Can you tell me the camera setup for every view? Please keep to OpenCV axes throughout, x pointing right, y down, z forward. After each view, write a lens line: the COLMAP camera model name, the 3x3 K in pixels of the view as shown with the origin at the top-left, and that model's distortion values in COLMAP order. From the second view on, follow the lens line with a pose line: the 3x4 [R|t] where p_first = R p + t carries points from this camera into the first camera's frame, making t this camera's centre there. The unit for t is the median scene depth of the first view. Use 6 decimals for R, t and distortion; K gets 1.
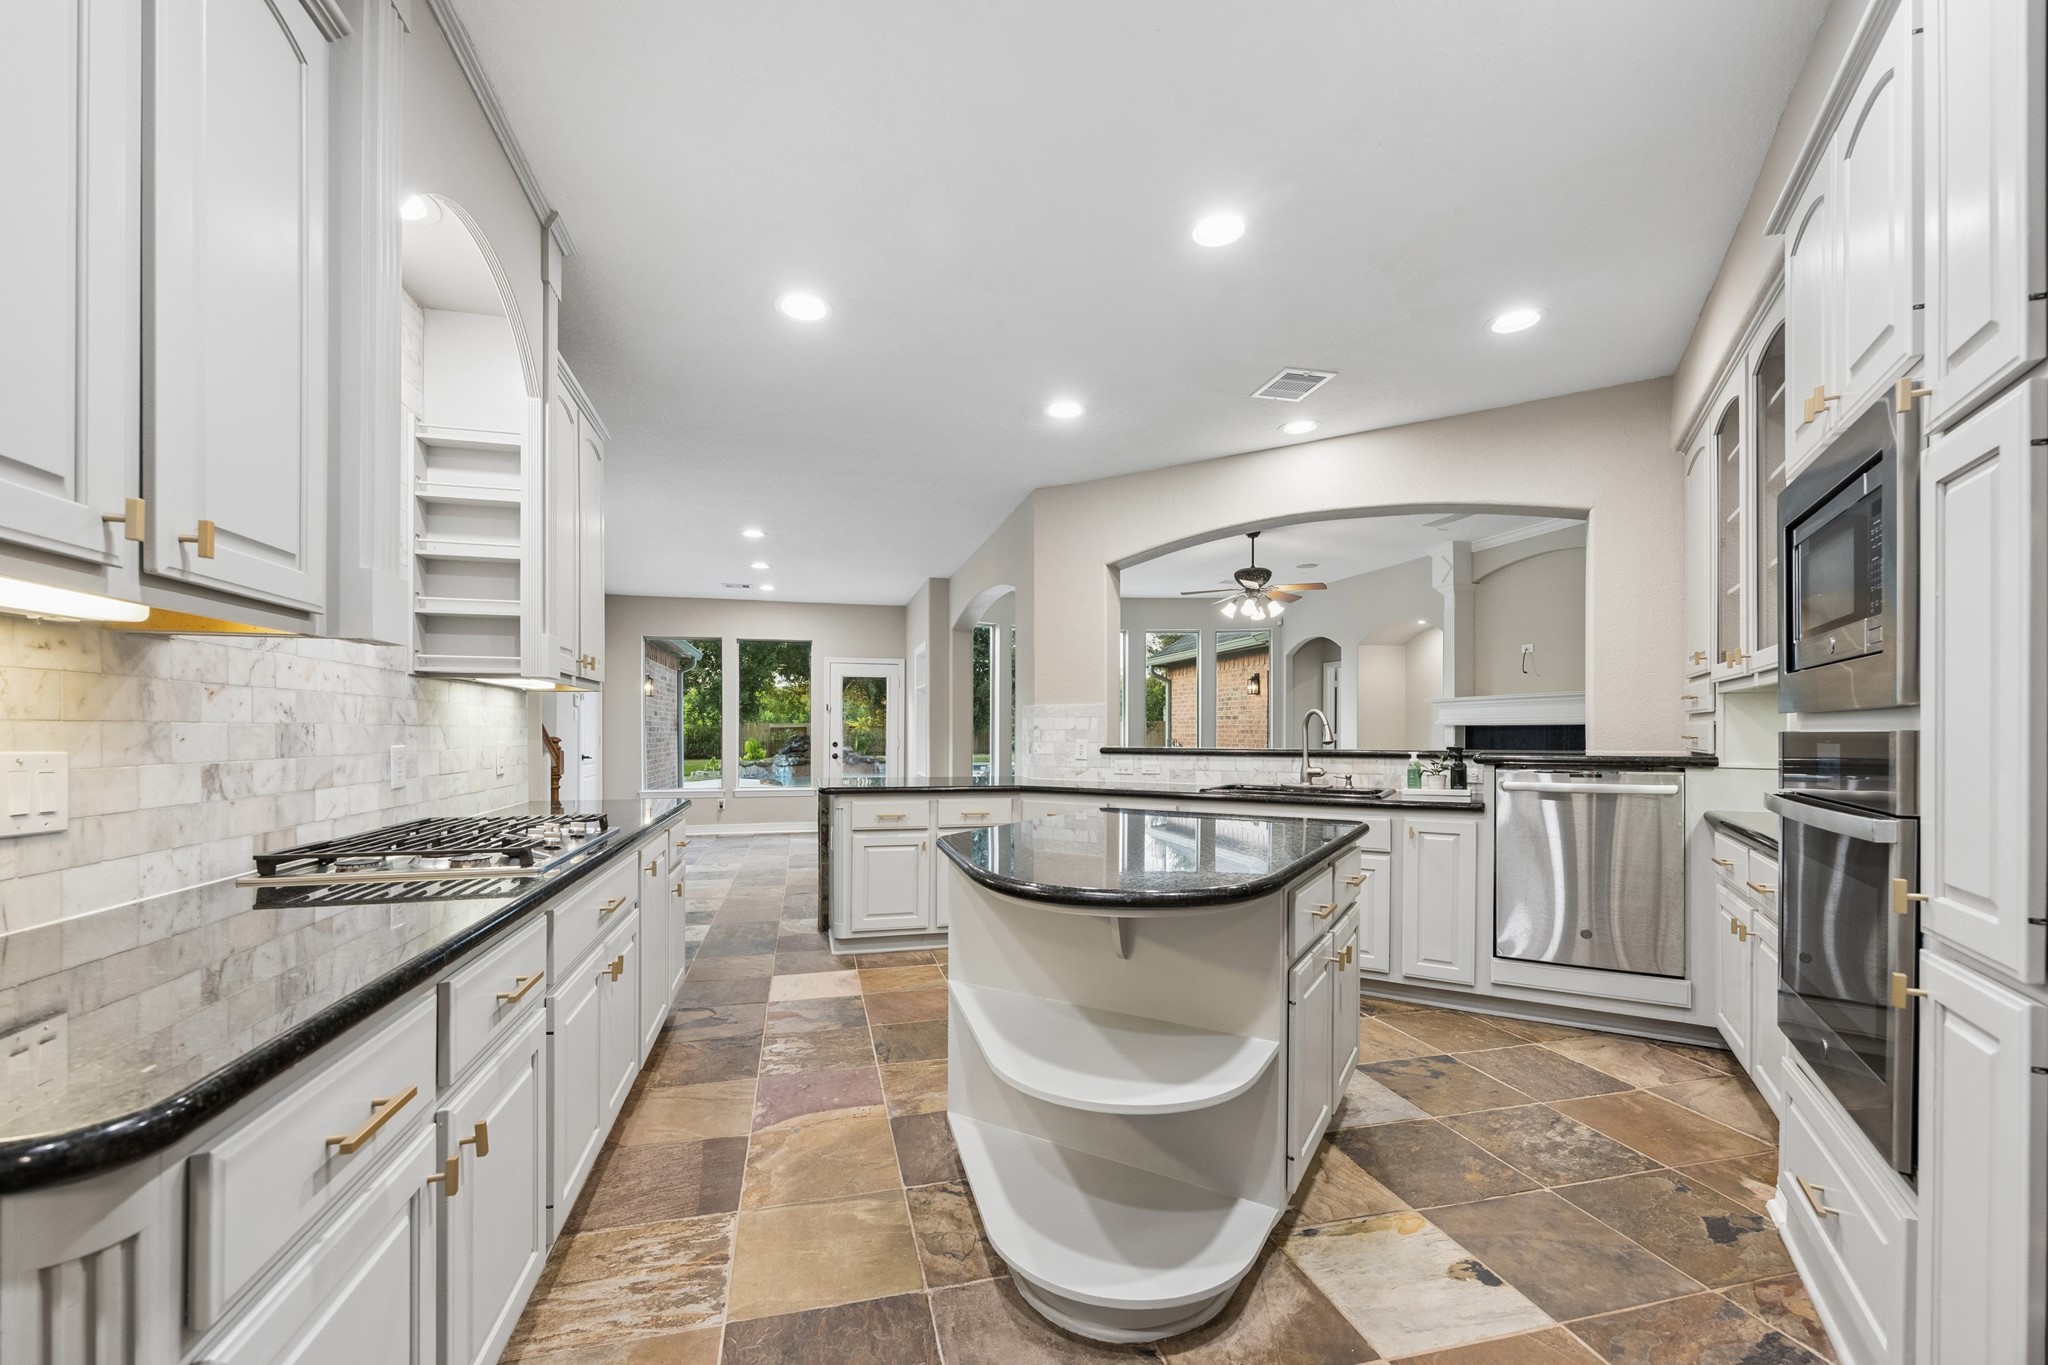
lens RADIAL K [[805.4, 0, 1020.9], [0, 805.4, 727.2], [0, 0, 1]] dist [0.000771, 0.000152]
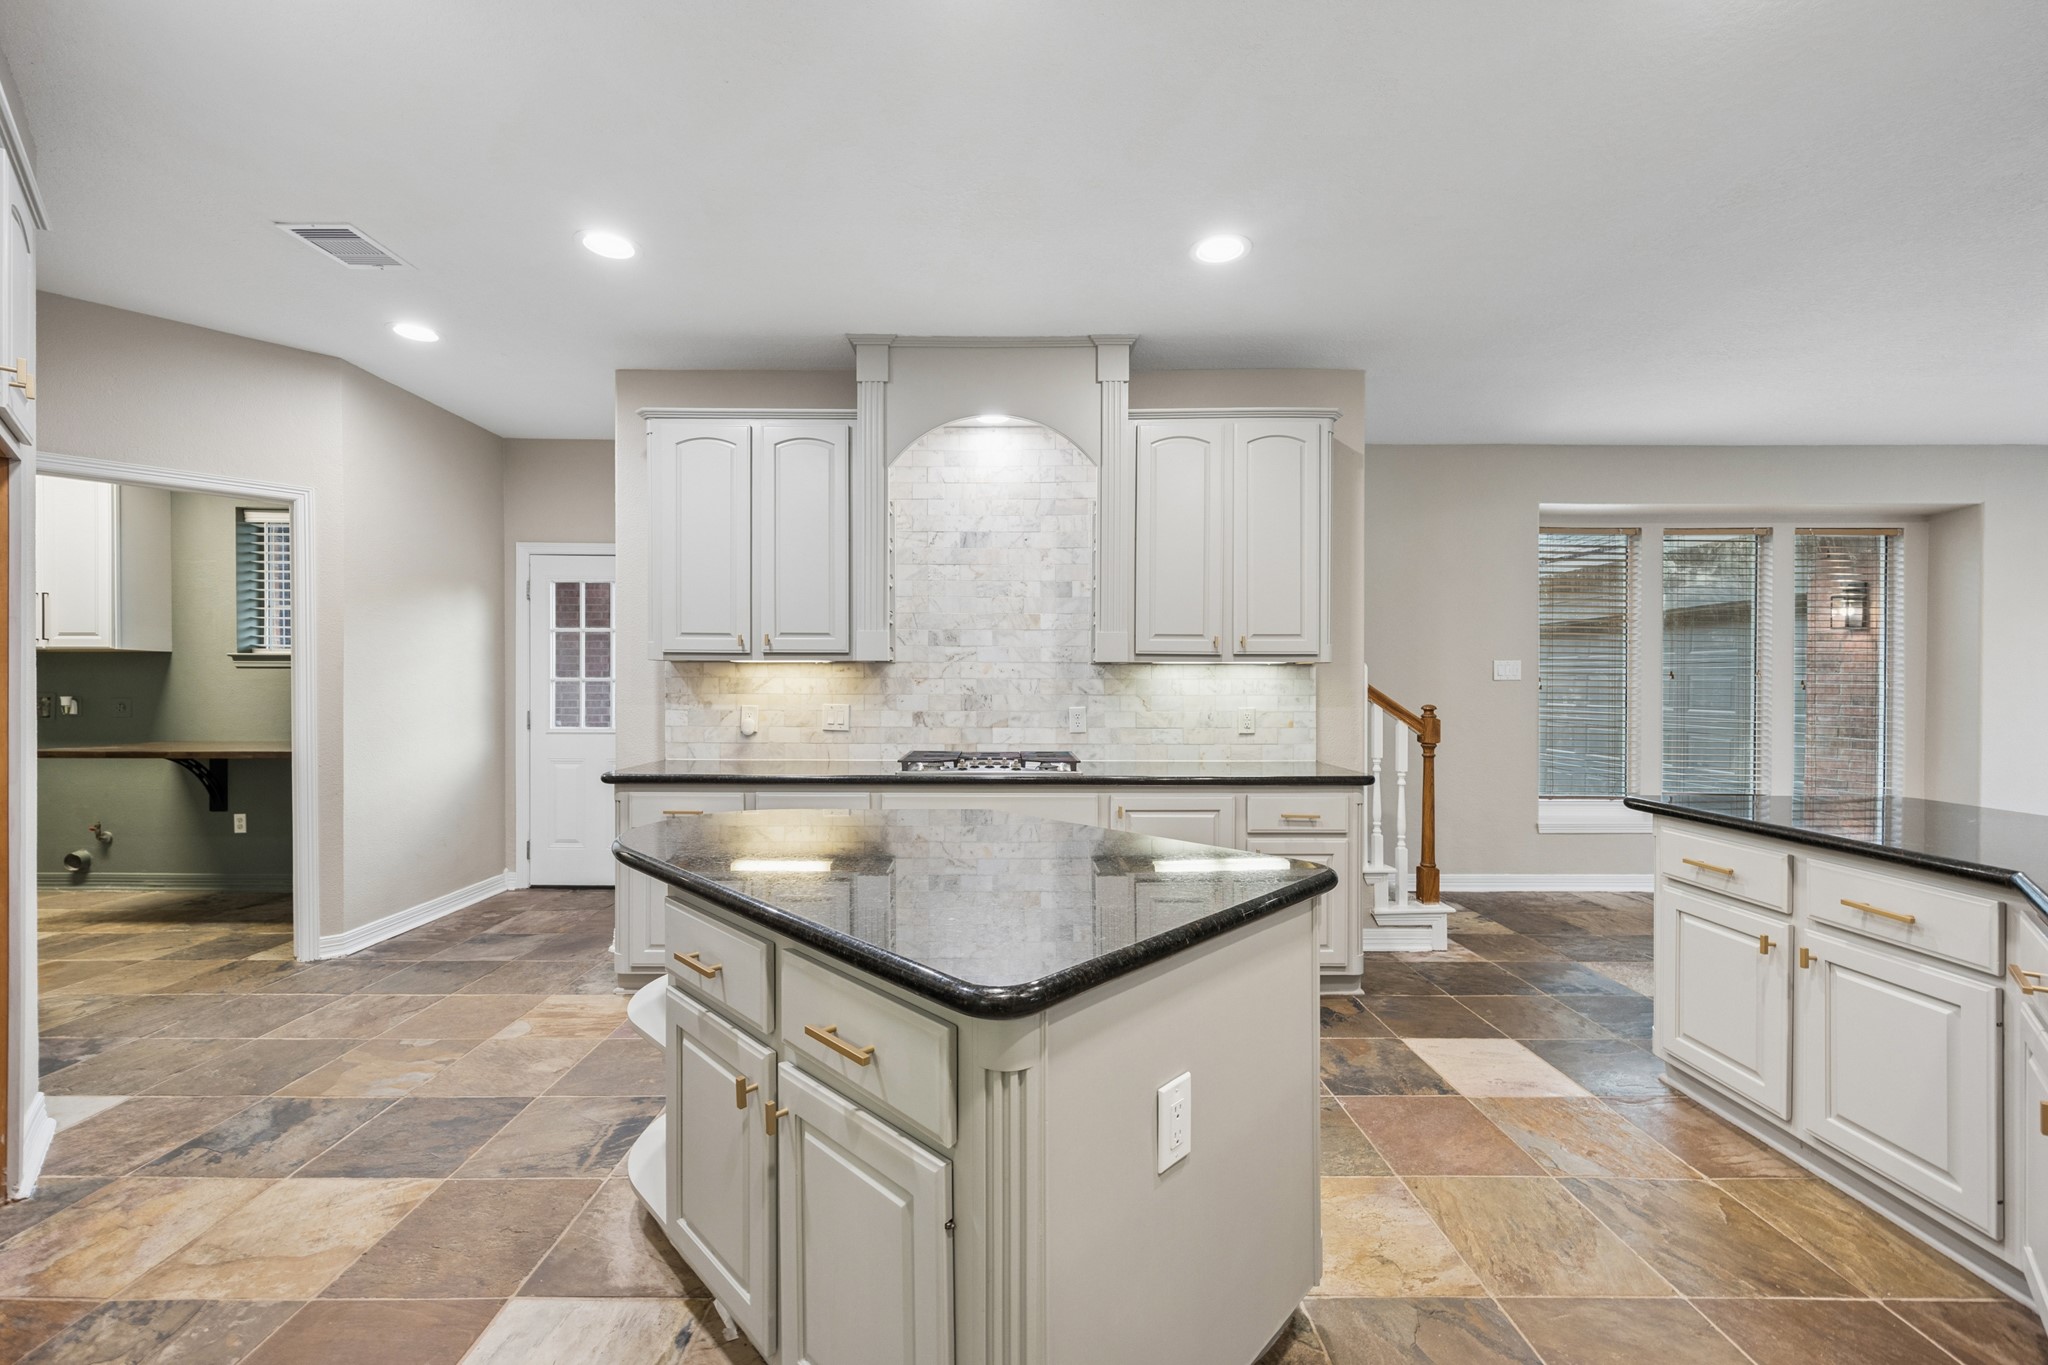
lens RADIAL K [[825.9, 0, 1024.0], [0, 825.9, 682.5], [0, 0, 1]] dist [0.001047, 0.000062]
pose [[-0.229537, -0.001186, -0.973299, 1.153577], [0.001055, 0.999998, -0.001467, -0.032569], [0.973299, -0.001364, -0.229535, 1.613808]]
